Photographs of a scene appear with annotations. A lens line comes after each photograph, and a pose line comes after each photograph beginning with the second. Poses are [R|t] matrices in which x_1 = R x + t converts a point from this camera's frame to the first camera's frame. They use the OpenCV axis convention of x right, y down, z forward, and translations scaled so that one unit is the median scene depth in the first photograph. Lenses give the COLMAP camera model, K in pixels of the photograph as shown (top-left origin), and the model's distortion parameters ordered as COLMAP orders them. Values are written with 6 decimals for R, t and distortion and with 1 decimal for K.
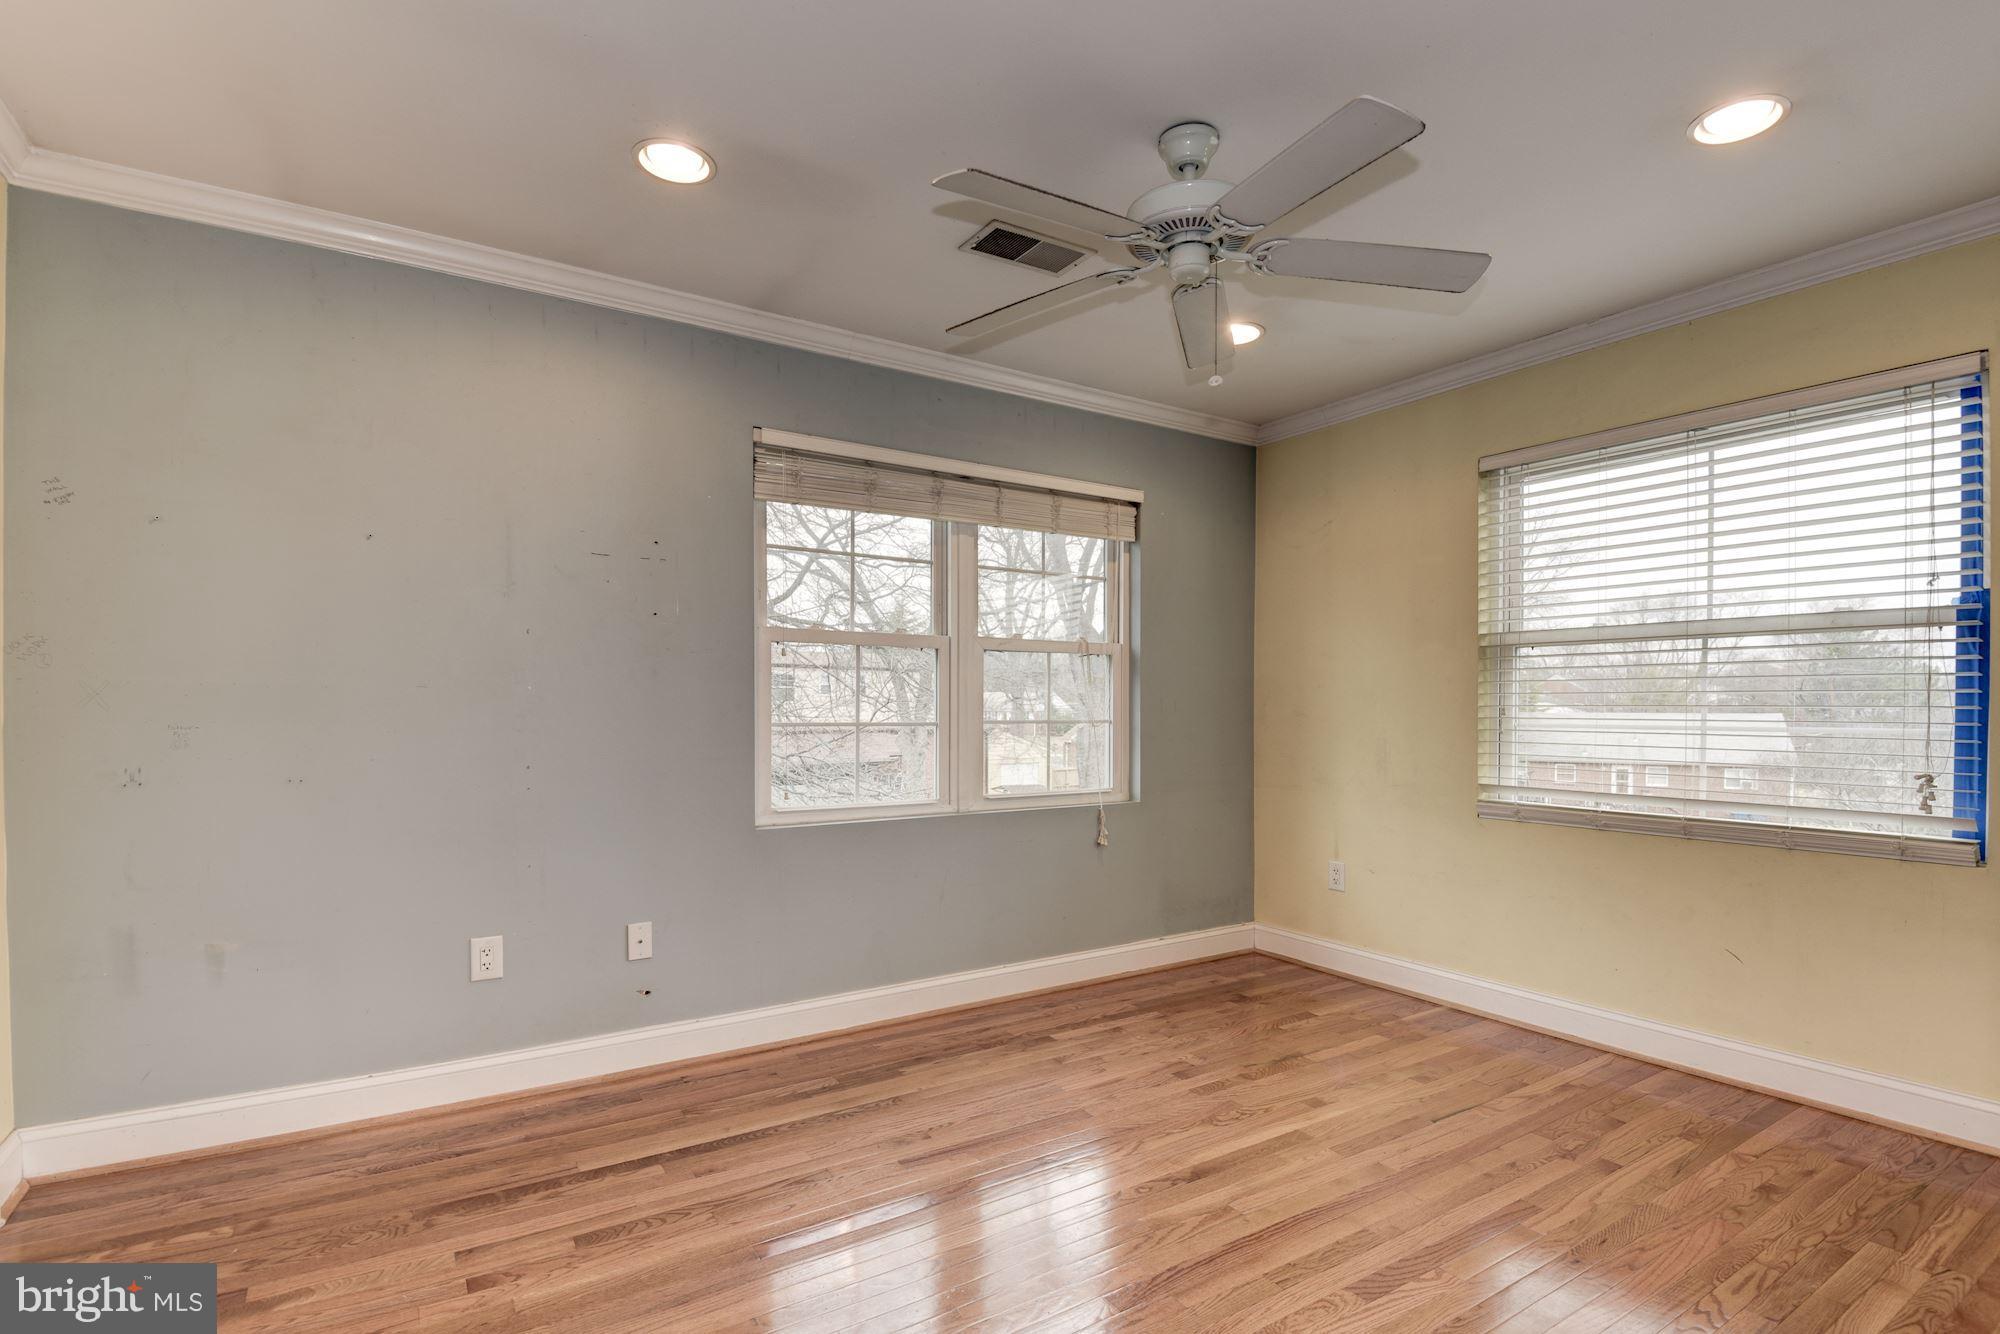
lens RADIAL K [[958.0, 0, 994.8], [0, 958.0, 687.0], [0, 0, 1]] dist [-0.028439, 0.010080]
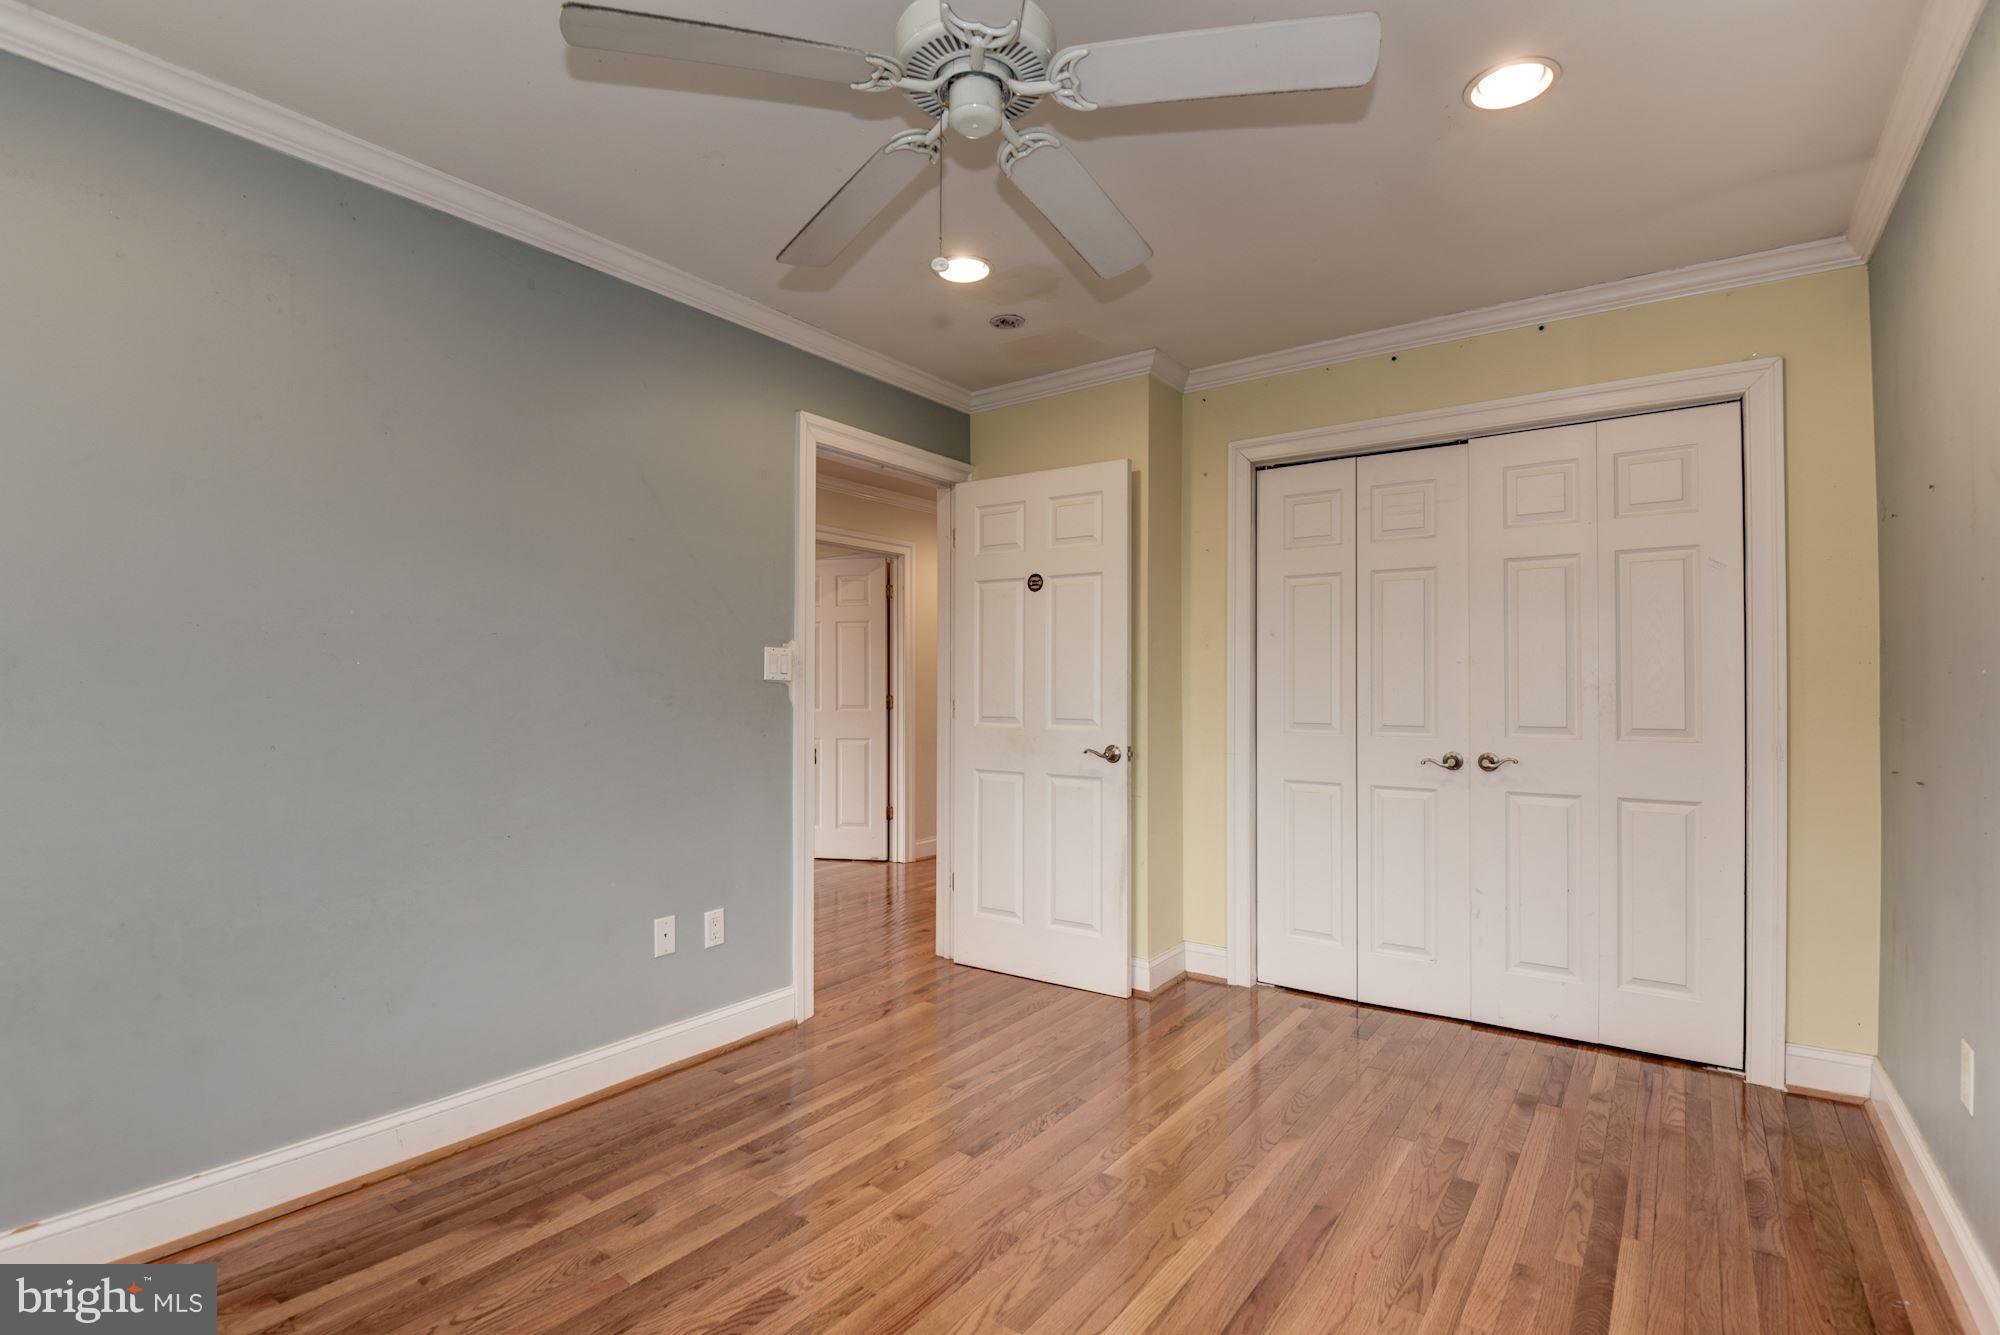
lens RADIAL K [[958.0, 0, 994.8], [0, 958.0, 687.5], [0, 0, 1]] dist [-0.028439, 0.010080]
pose [[-0.931812, -0.005111, -0.362906, 0.495732], [0.002065, 0.999810, -0.019384, 0.014911], [0.362937, -0.018812, -0.931624, 1.851212]]
